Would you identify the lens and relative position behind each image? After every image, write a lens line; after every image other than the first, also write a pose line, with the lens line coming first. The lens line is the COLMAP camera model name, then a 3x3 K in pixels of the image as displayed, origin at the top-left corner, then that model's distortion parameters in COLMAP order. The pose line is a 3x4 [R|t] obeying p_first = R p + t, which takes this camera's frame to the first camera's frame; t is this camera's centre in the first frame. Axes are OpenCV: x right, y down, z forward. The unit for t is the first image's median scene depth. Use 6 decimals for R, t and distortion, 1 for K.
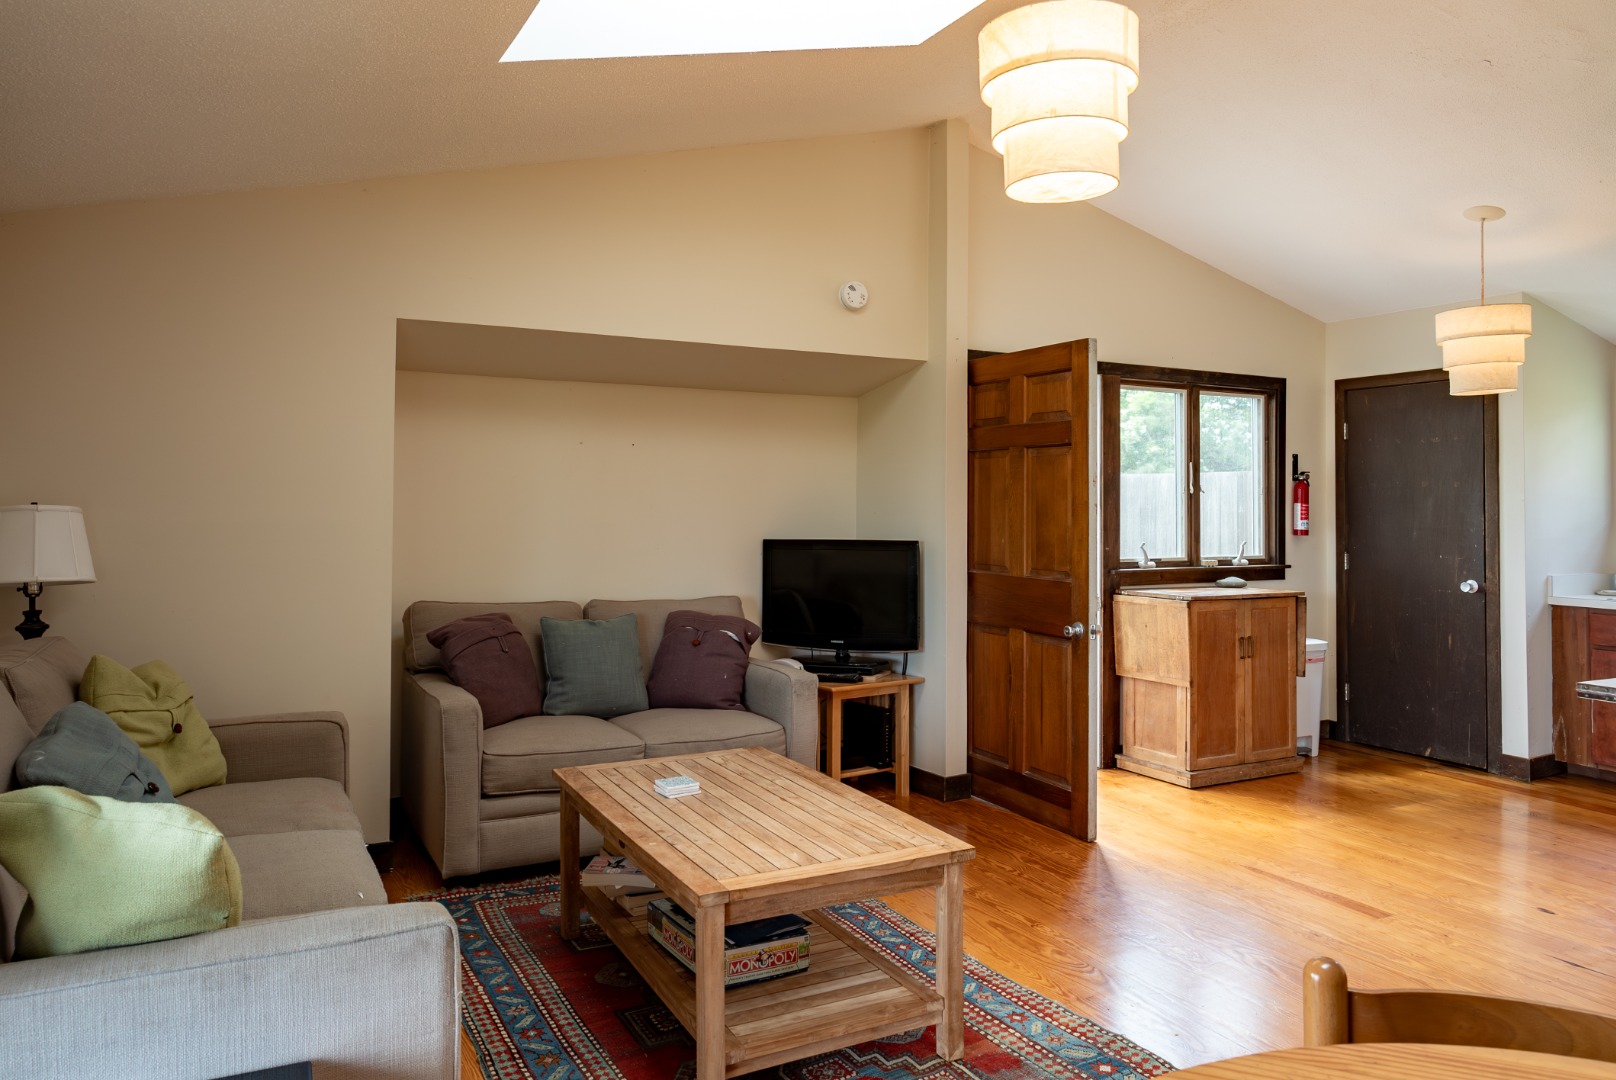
lens RADIAL K [[1087.2, 0, 790.2], [0, 1087.2, 497.6], [0, 0, 1]] dist [-0.001588, 0.001403]
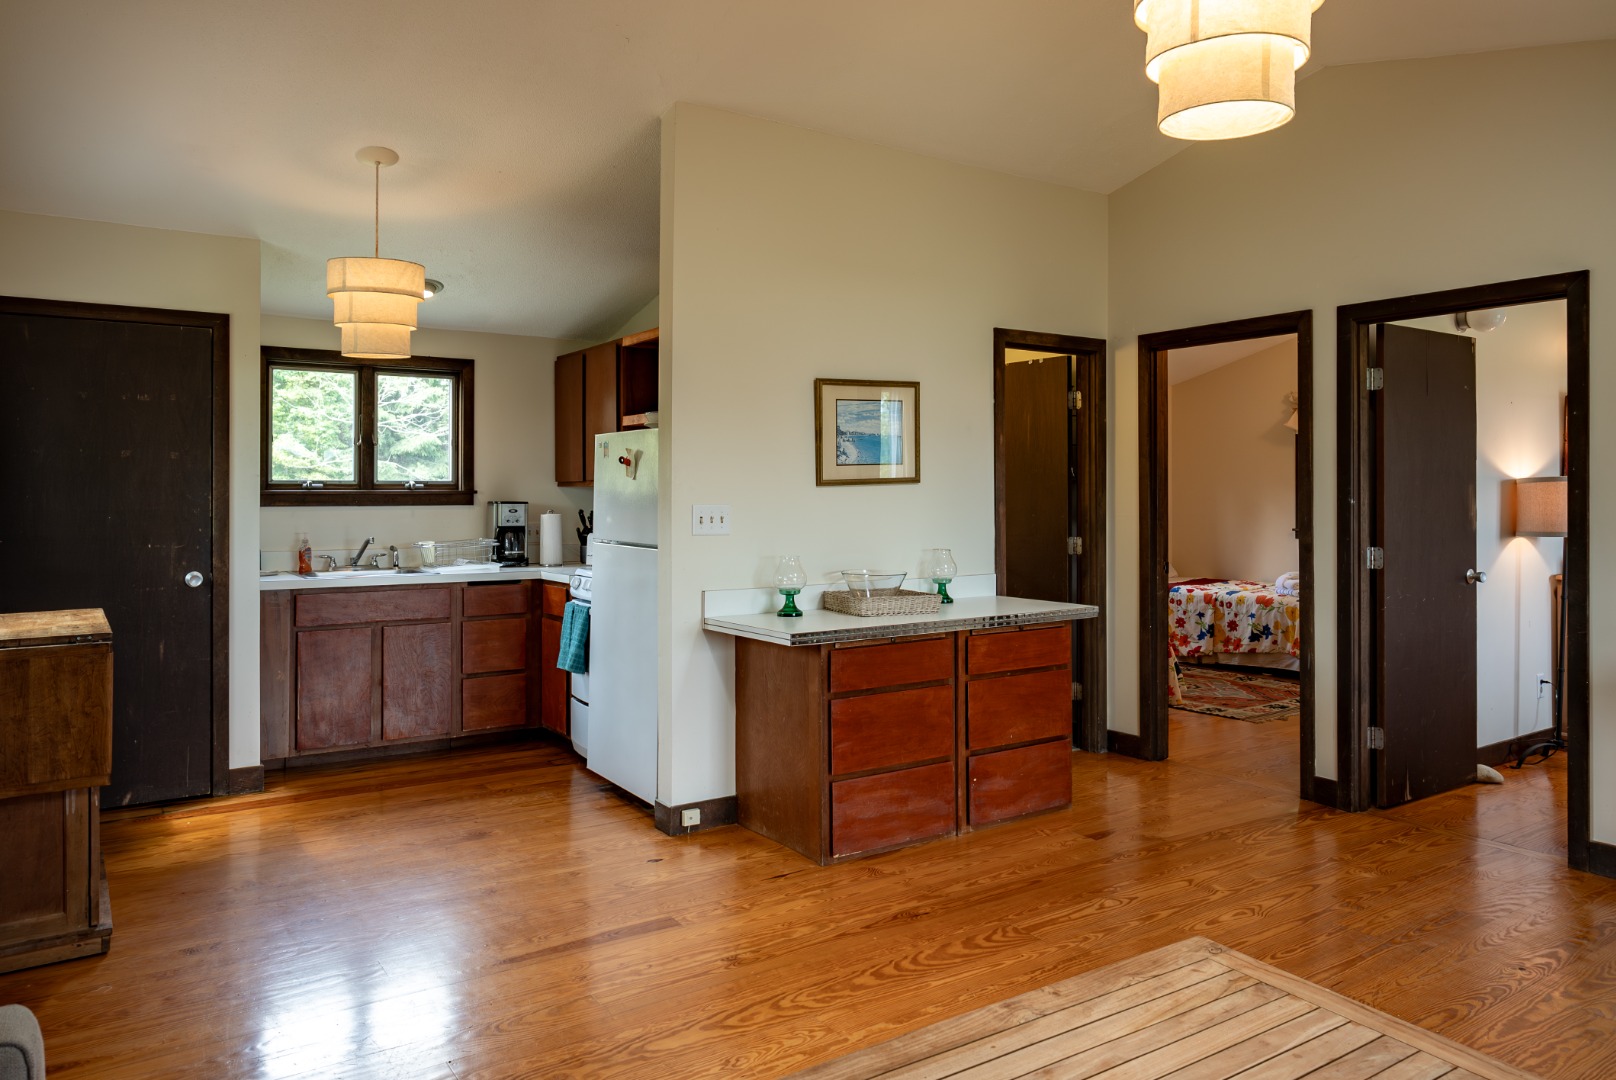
lens RADIAL K [[1102.6, 0, 811.0], [0, 1102.6, 481.6], [0, 0, 1]] dist [-0.000626, 0.002360]
pose [[-0.113837, 0.000523, 0.993499, -0.267727], [-0.009507, 0.999954, -0.001616, 0.004549], [-0.993454, -0.009629, -0.113827, 0.647658]]
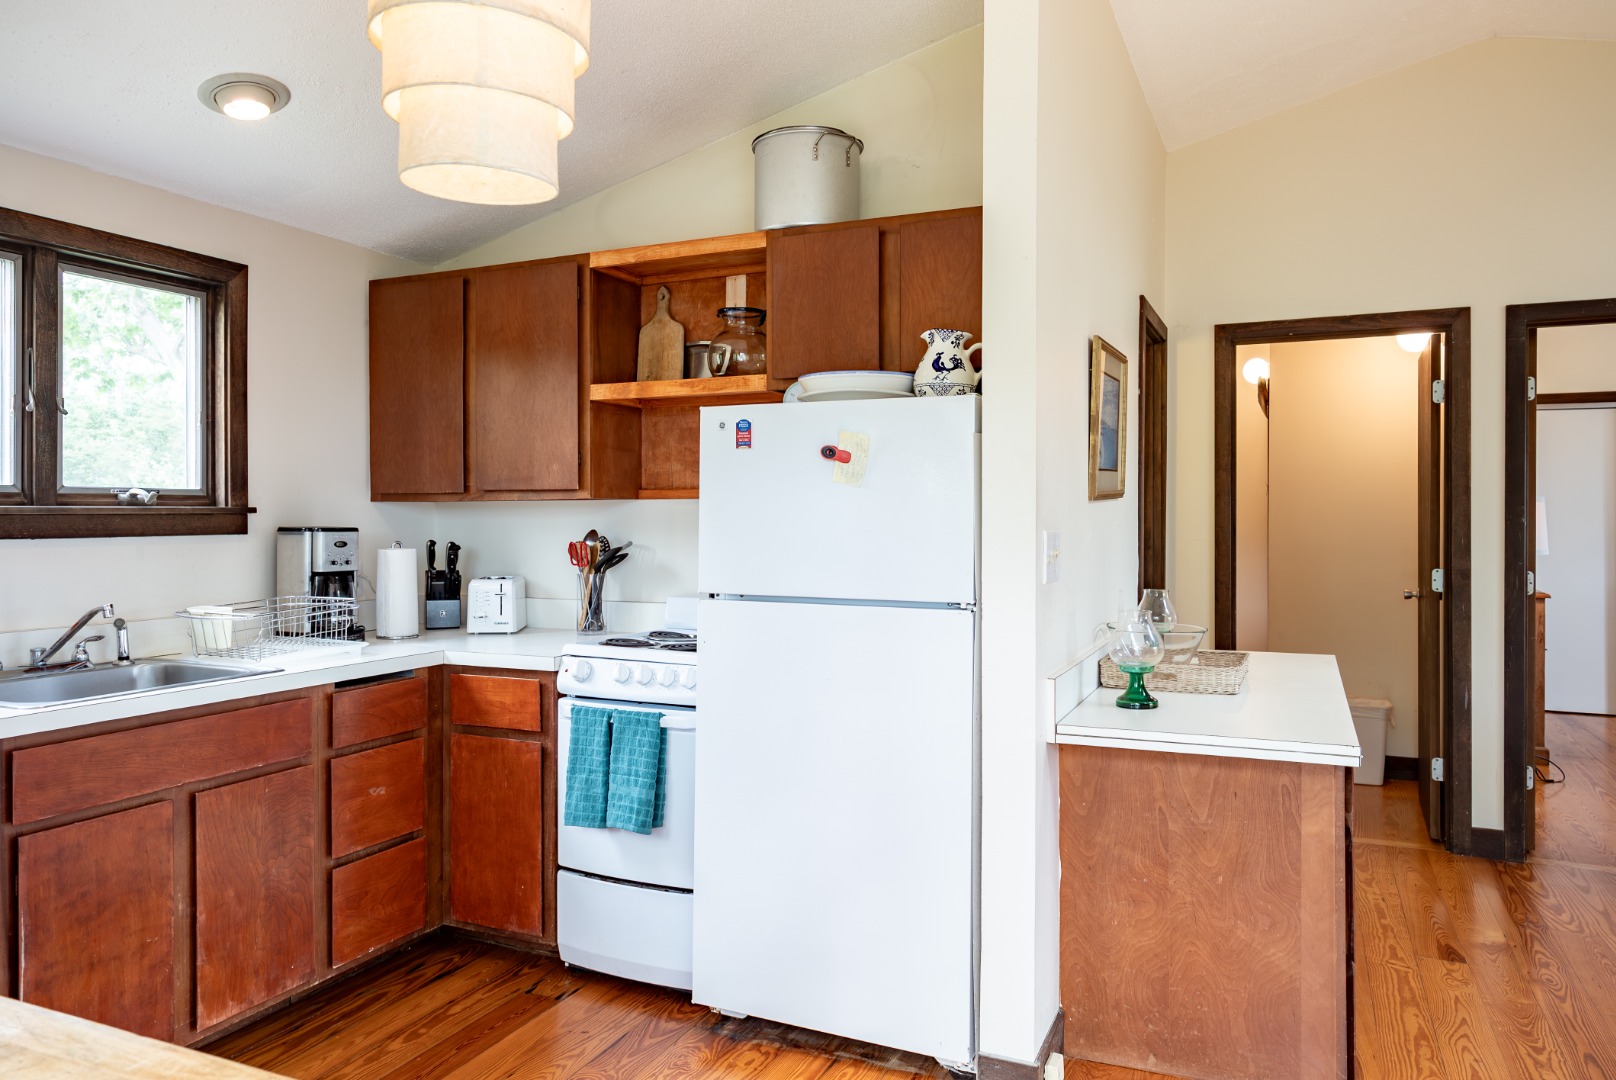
lens RADIAL K [[1084.8, 0, 802.6], [0, 1084.8, 514.7], [0, 0, 1]] dist [-0.000186, 0.002665]
pose [[-0.620196, -0.009123, 0.784394, 0.233294], [-0.012280, 0.999923, 0.001920, 0.014324], [-0.784351, -0.008442, -0.620260, 0.996312]]
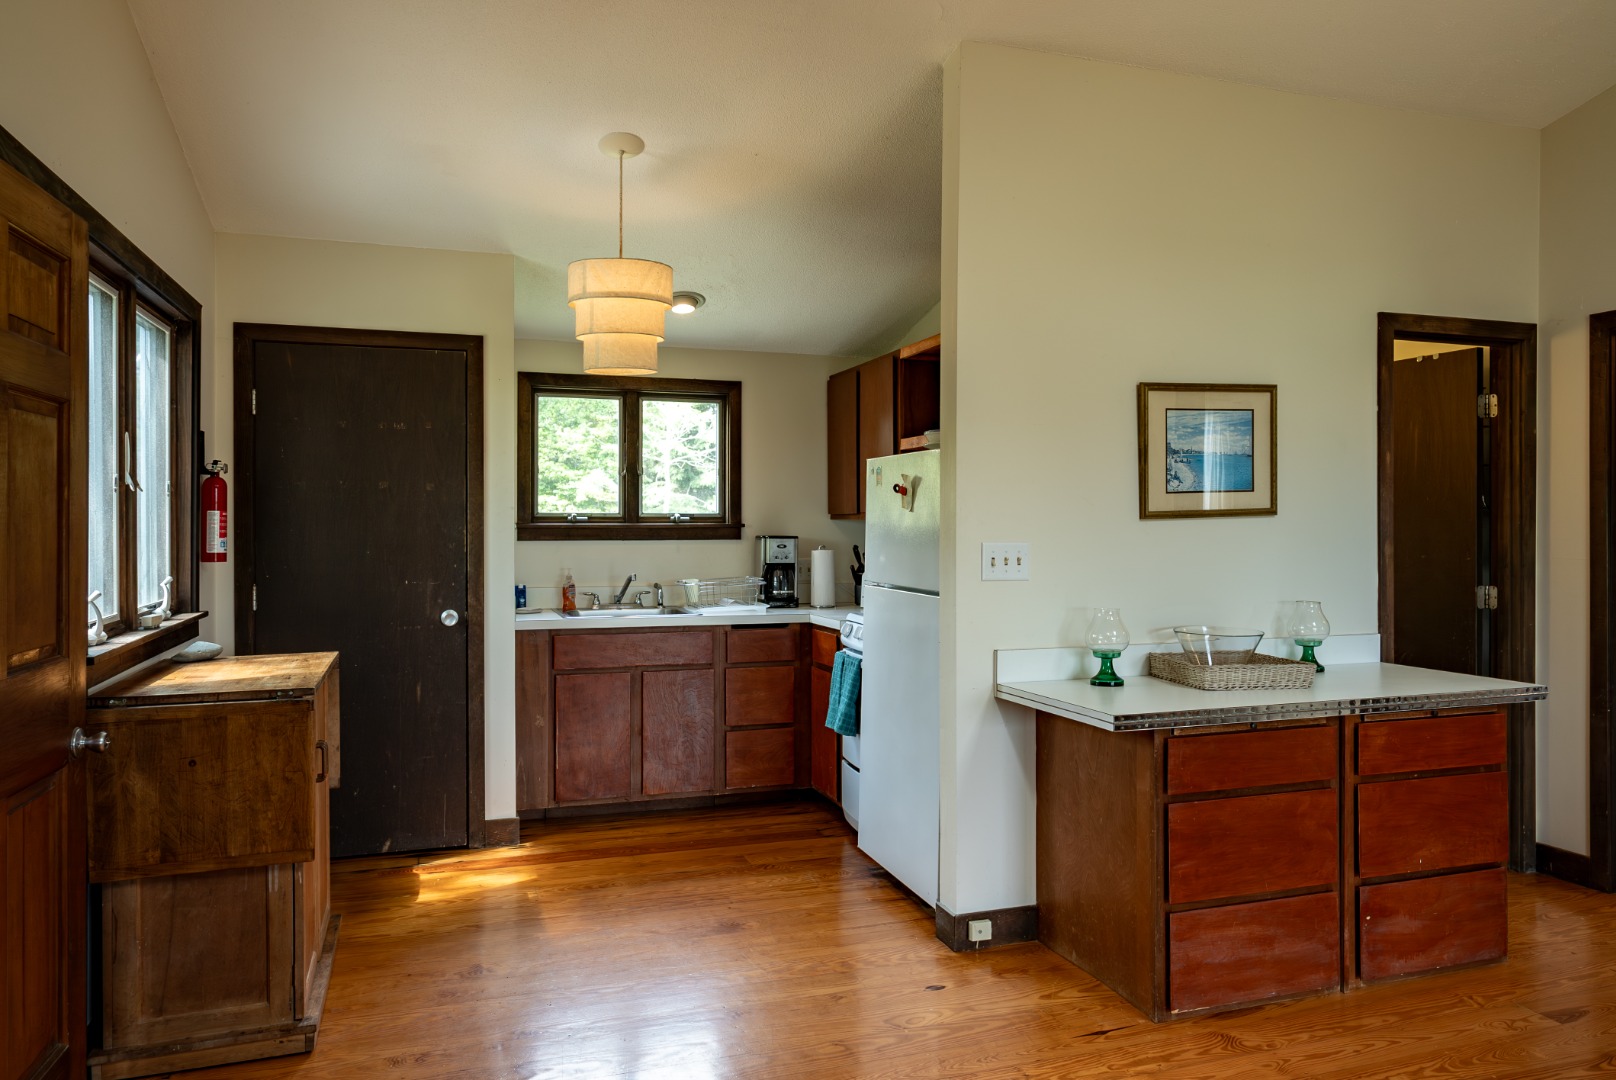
lens RADIAL K [[1089.4, 0, 806.6], [0, 1089.4, 519.9], [0, 0, 1]] dist [0.002459, 0.003299]
pose [[0.148808, -0.005251, 0.988852, -0.111758], [-0.008502, 0.999942, 0.006589, 0.004266], [-0.988830, -0.009387, 0.148754, 0.648602]]
